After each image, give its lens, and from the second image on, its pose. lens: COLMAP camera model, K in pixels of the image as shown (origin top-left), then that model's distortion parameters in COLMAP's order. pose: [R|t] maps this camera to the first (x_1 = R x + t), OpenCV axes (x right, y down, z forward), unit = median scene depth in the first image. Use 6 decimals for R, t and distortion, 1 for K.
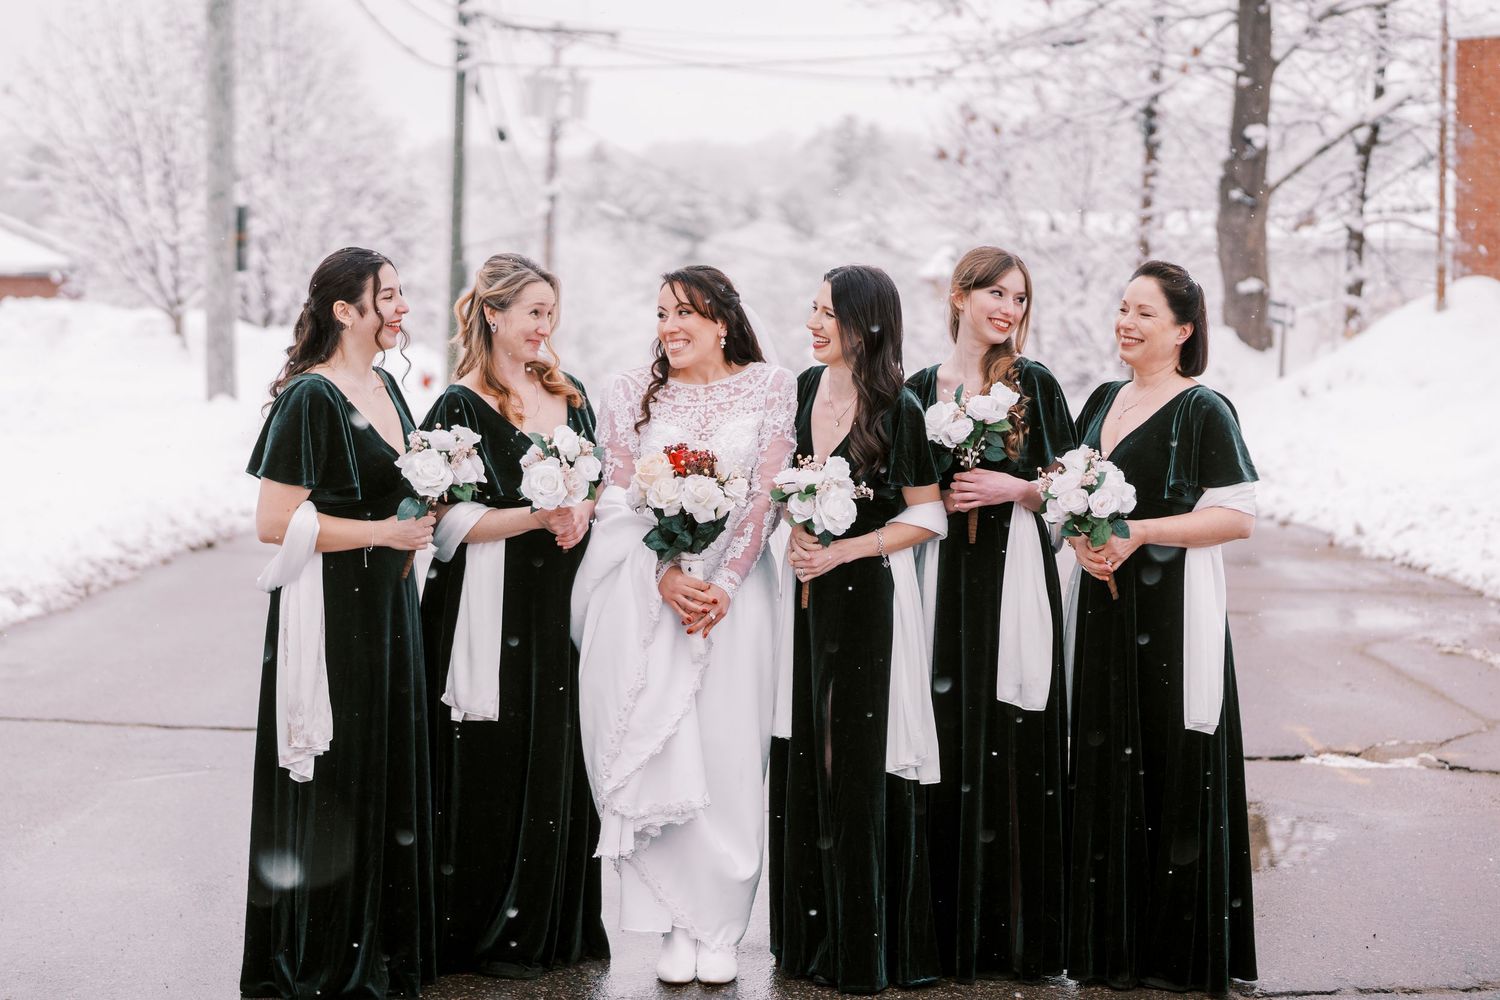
lens RADIAL K [[2450.6, 0, 716.4], [0, 2450.6, 376.9], [0, 0, 1]] dist [0.017064, 0.020065]
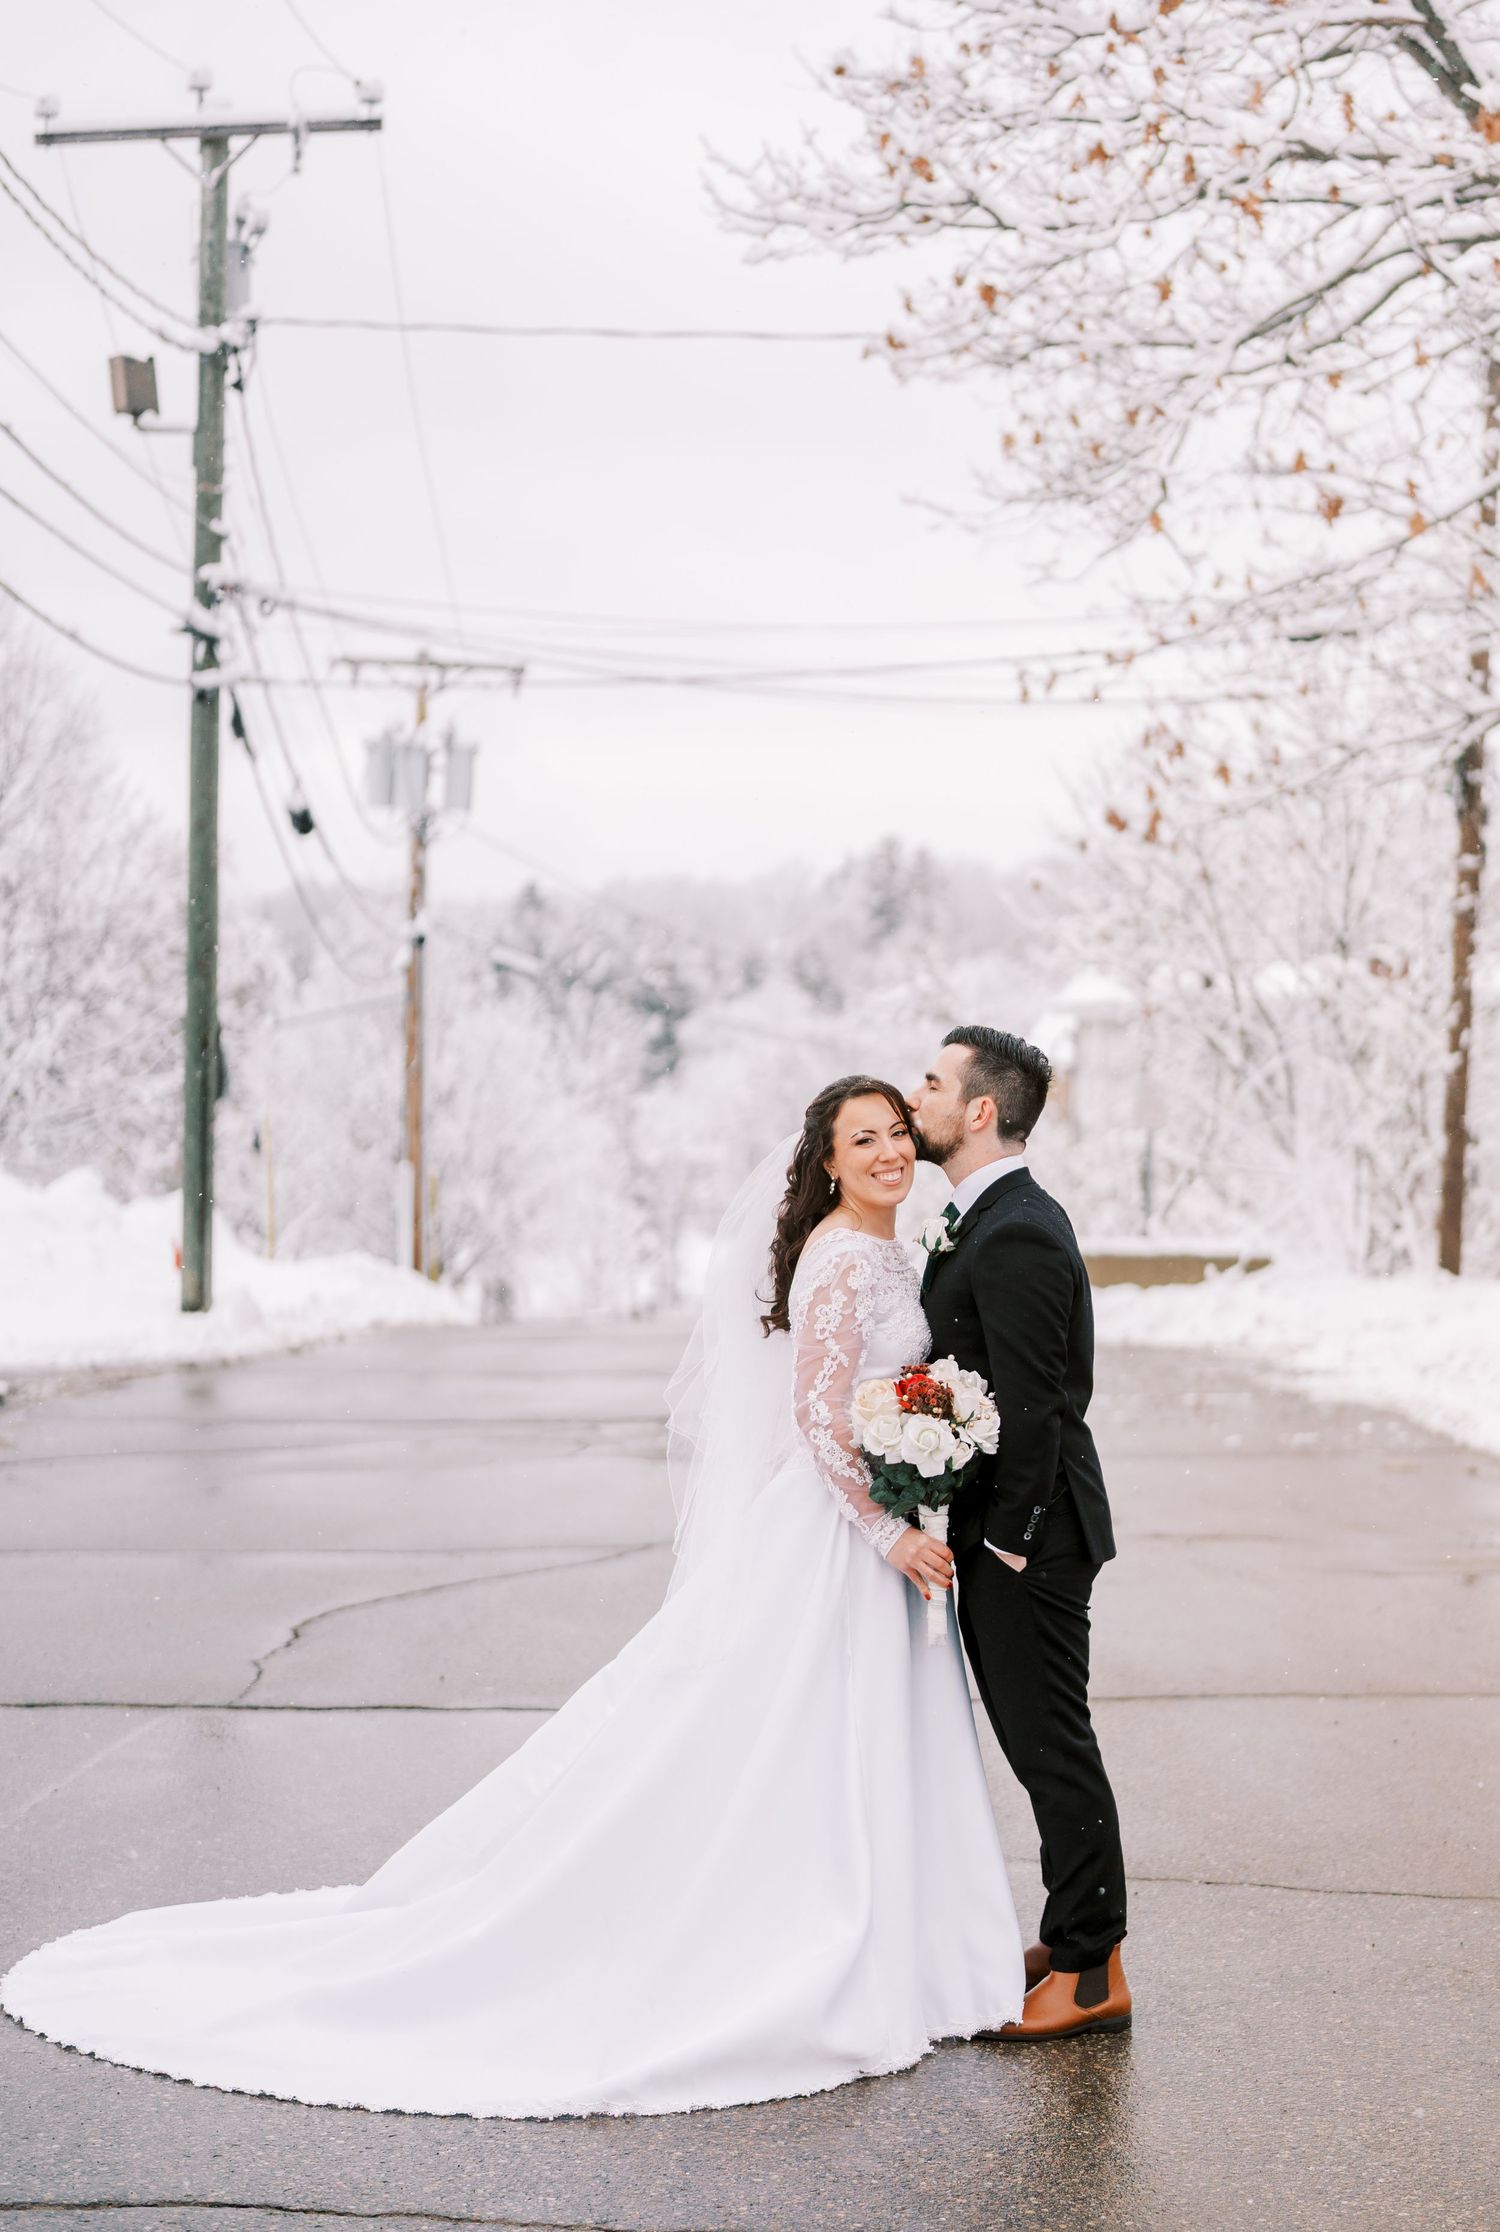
lens RADIAL K [[3365.3, 0, 839.0], [0, 3365.3, 1148.7], [0, 0, 1]] dist [0.010514, -0.012684]
pose [[0.999101, -0.016309, 0.039129, 0.004626], [0.016991, 0.999708, -0.017161, -0.010355], [-0.038838, 0.017811, 0.999087, 0.275406]]
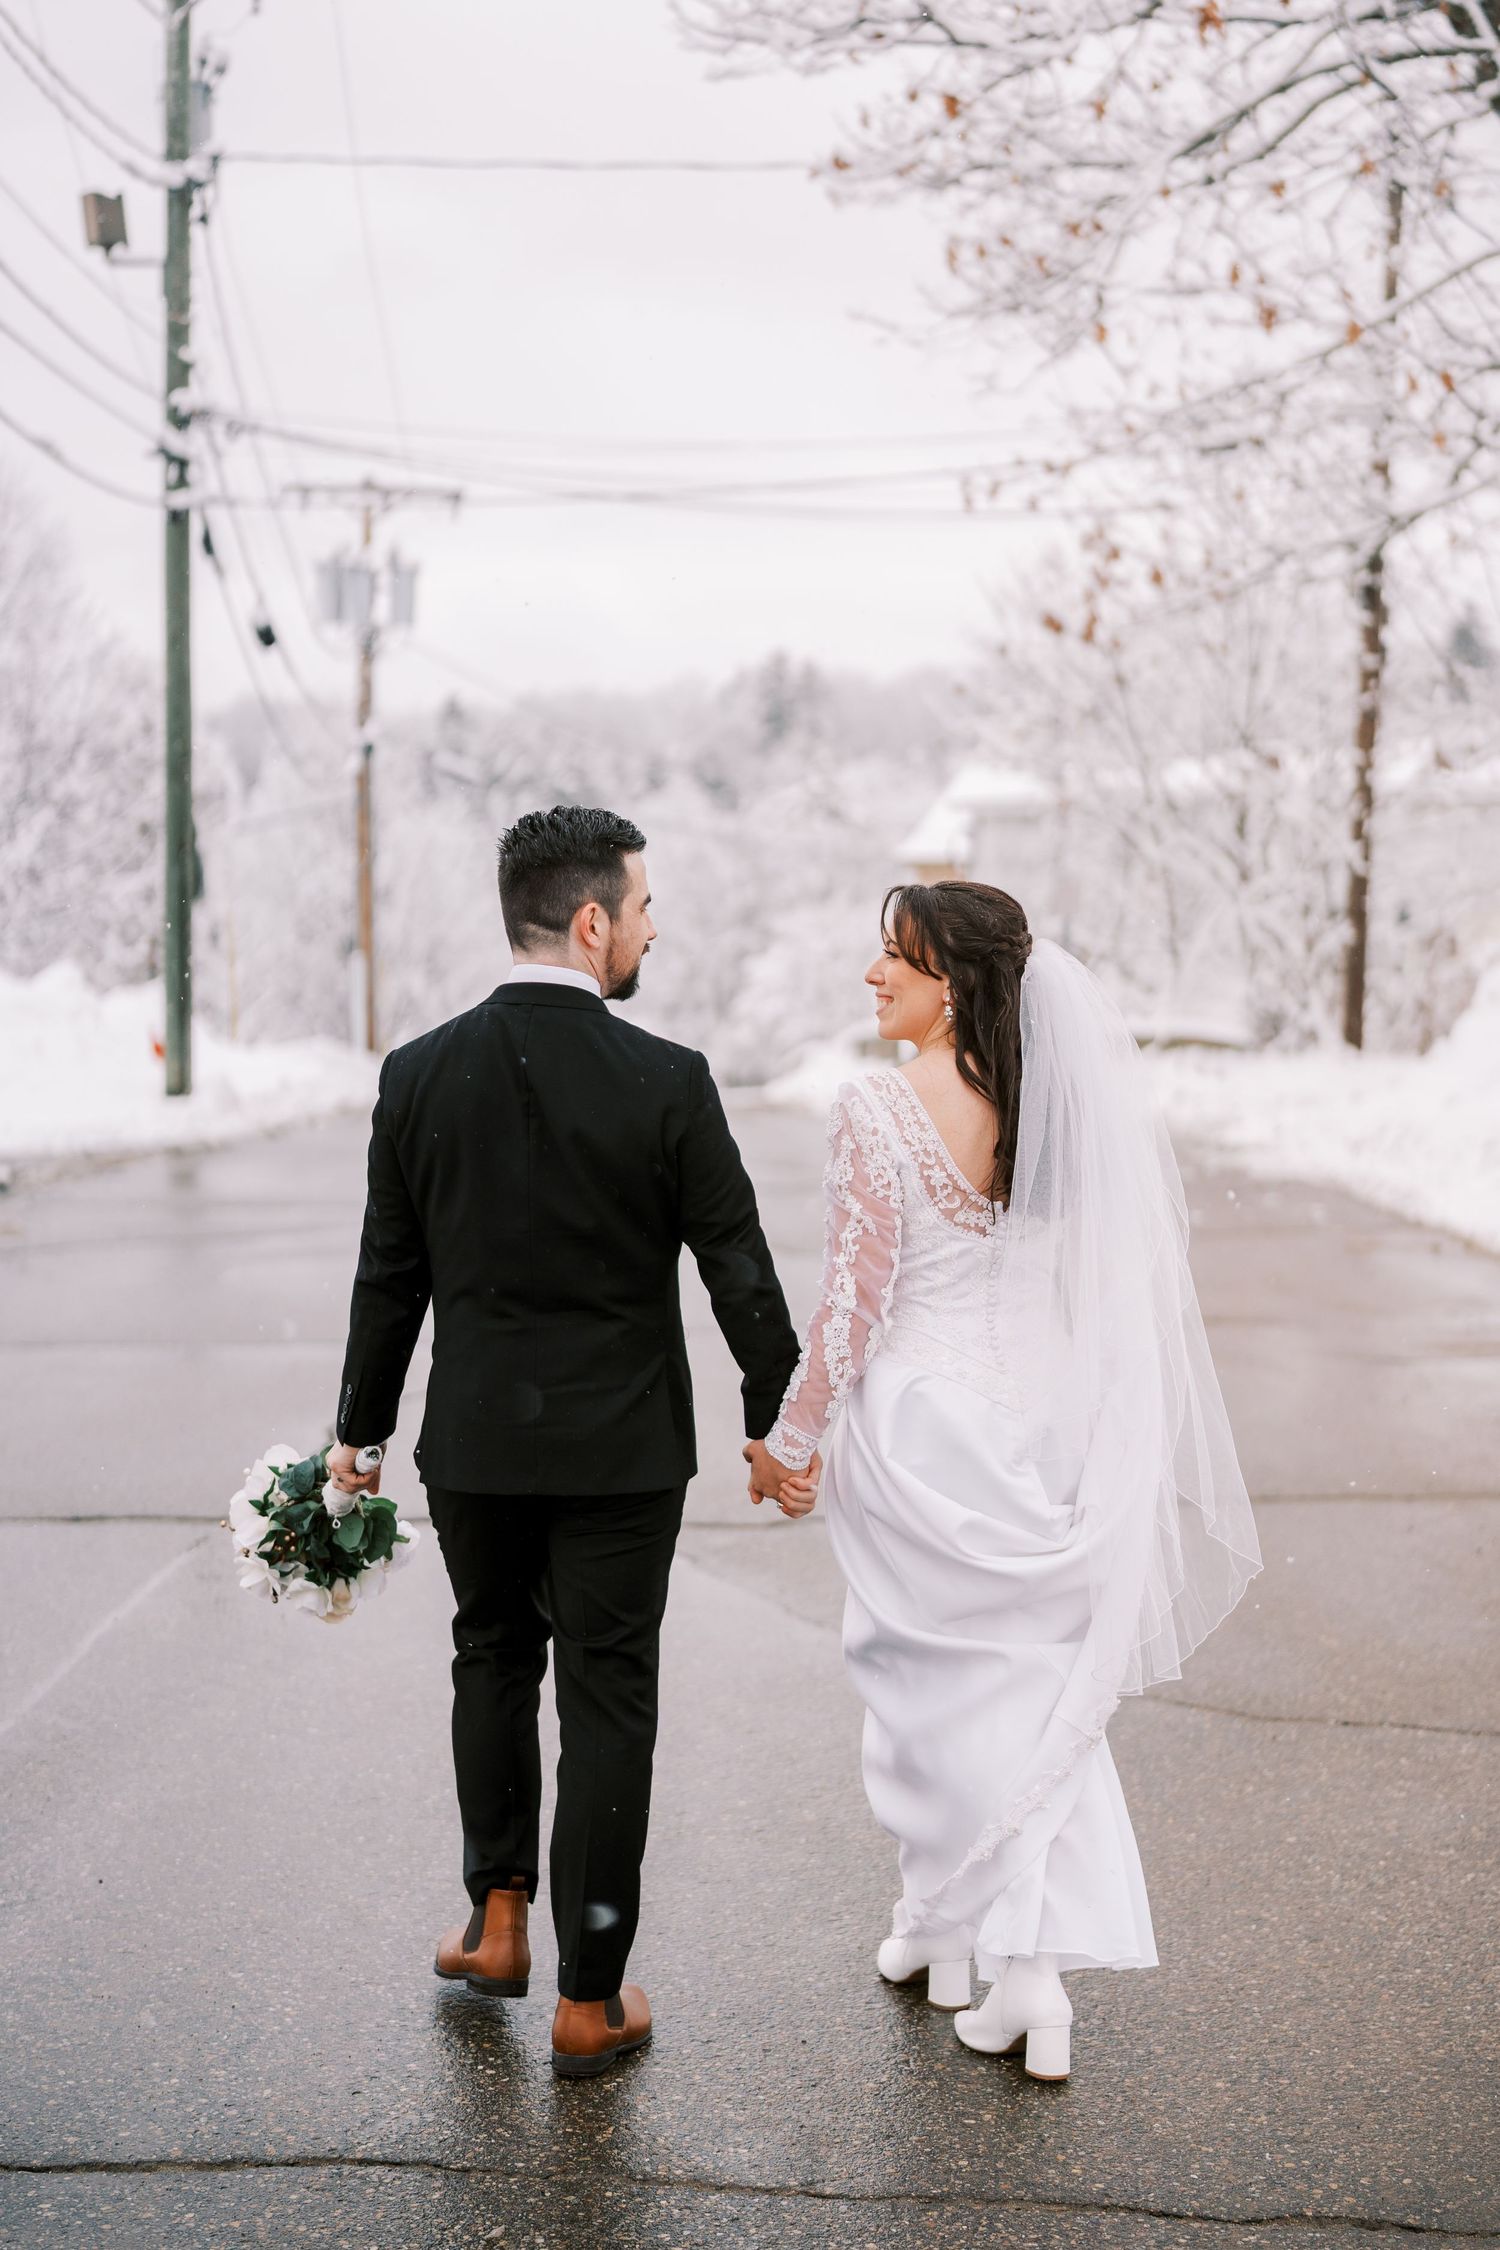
lens RADIAL K [[3038.6, 0, 701.8], [0, 3038.6, 1062.2], [0, 0, 1]] dist [0.004102, 0.001666]
pose [[0.999201, -0.027422, 0.029070, -0.006818], [0.026719, 0.999348, 0.024298, -0.012081], [-0.029717, -0.023502, 0.999282, 0.307826]]
